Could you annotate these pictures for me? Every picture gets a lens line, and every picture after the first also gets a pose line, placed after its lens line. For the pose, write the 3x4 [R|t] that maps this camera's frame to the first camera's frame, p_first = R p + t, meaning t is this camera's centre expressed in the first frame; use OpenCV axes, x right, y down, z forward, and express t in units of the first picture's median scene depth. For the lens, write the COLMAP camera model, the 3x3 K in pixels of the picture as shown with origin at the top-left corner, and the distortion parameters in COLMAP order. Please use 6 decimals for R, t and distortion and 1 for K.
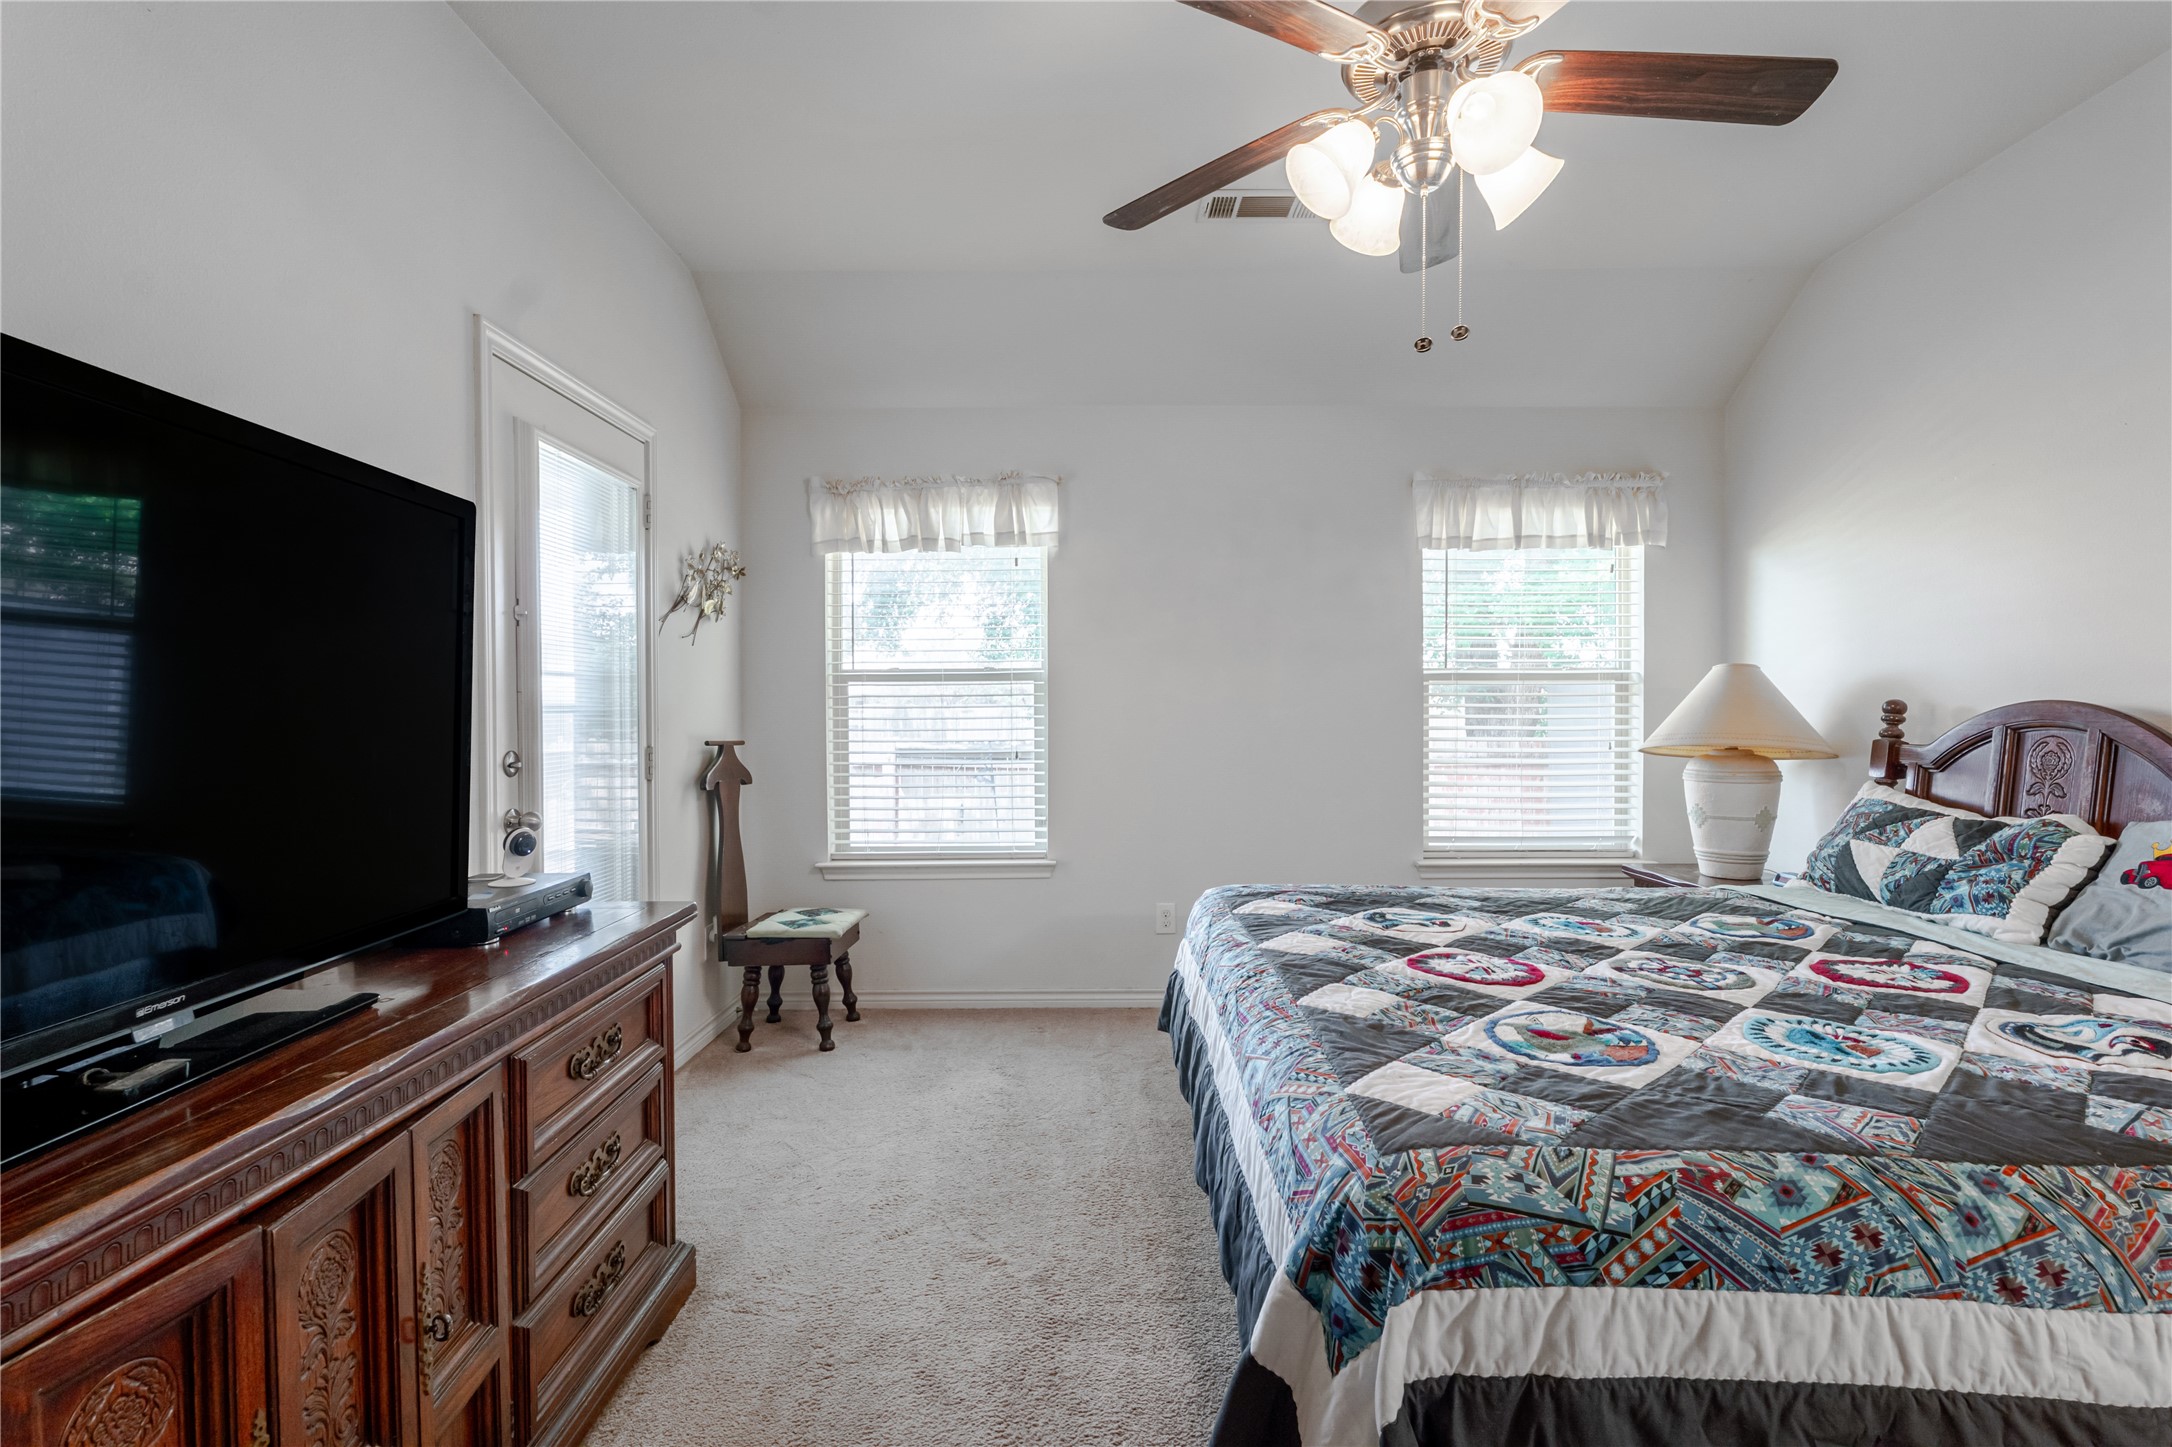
lens RADIAL K [[1004.8, 0, 1087.4], [0, 1004.8, 721.2], [0, 0, 1]] dist [0.001955, -0.000543]
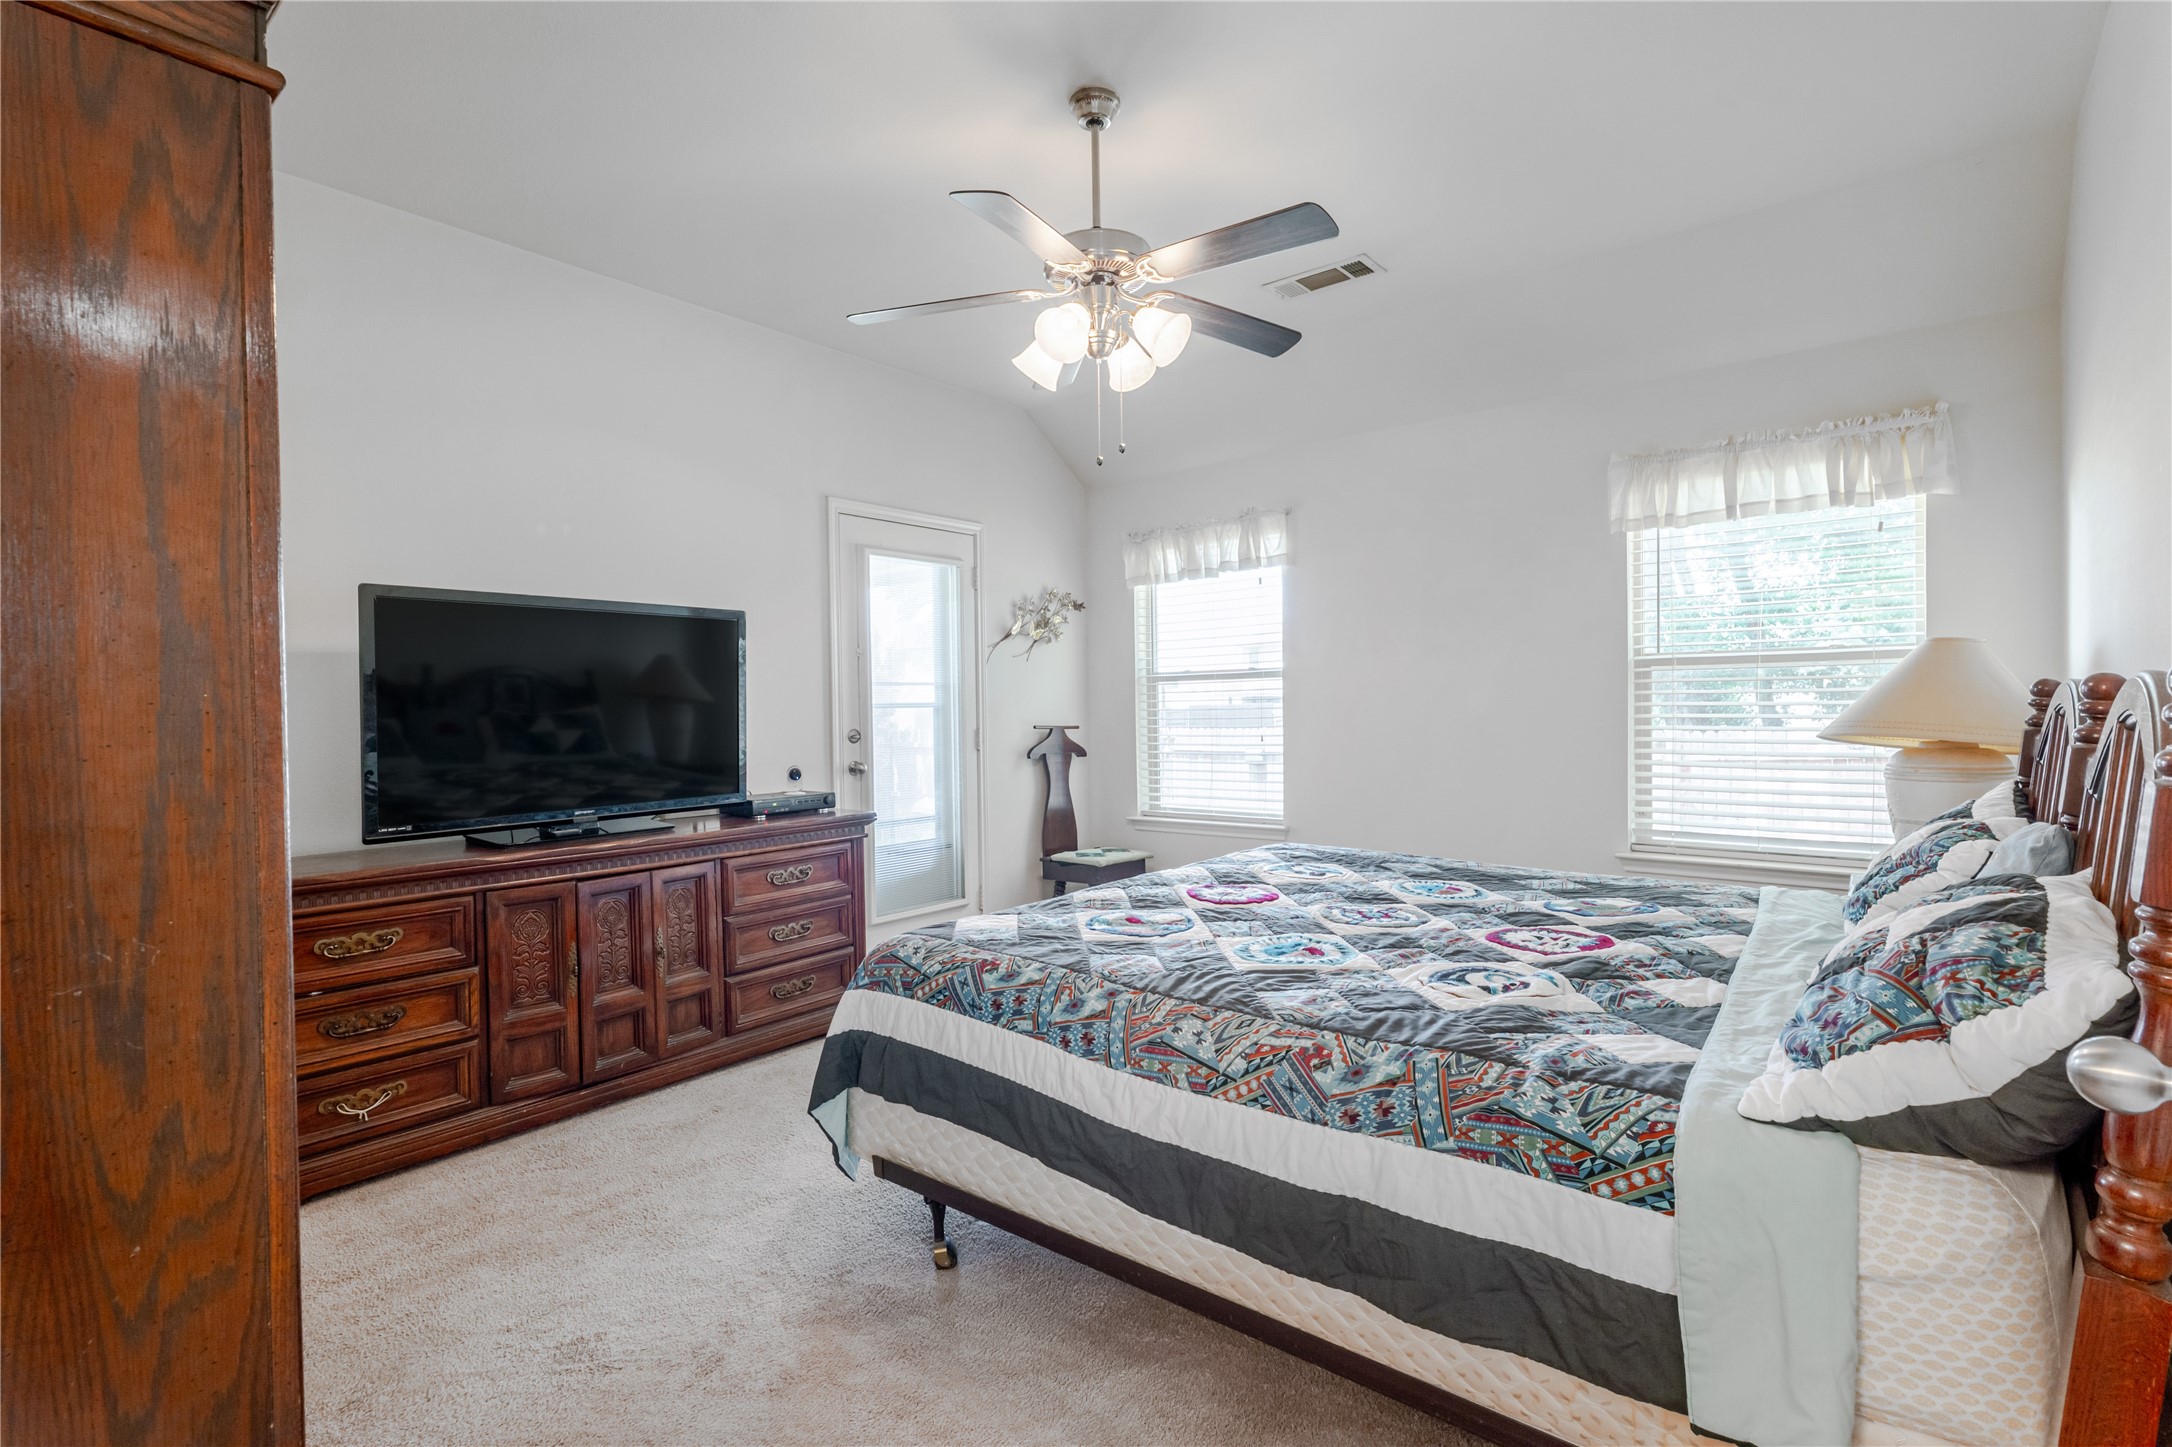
lens RADIAL K [[1004.8, 0, 1089.8], [0, 1004.8, 720.7], [0, 0, 1]] dist [0.001955, -0.000543]
pose [[0.770646, 0.001017, -0.637262, 0.560283], [0.005071, 0.999957, 0.007727, 0.001443], [0.637243, -0.009187, 0.770608, -0.078924]]
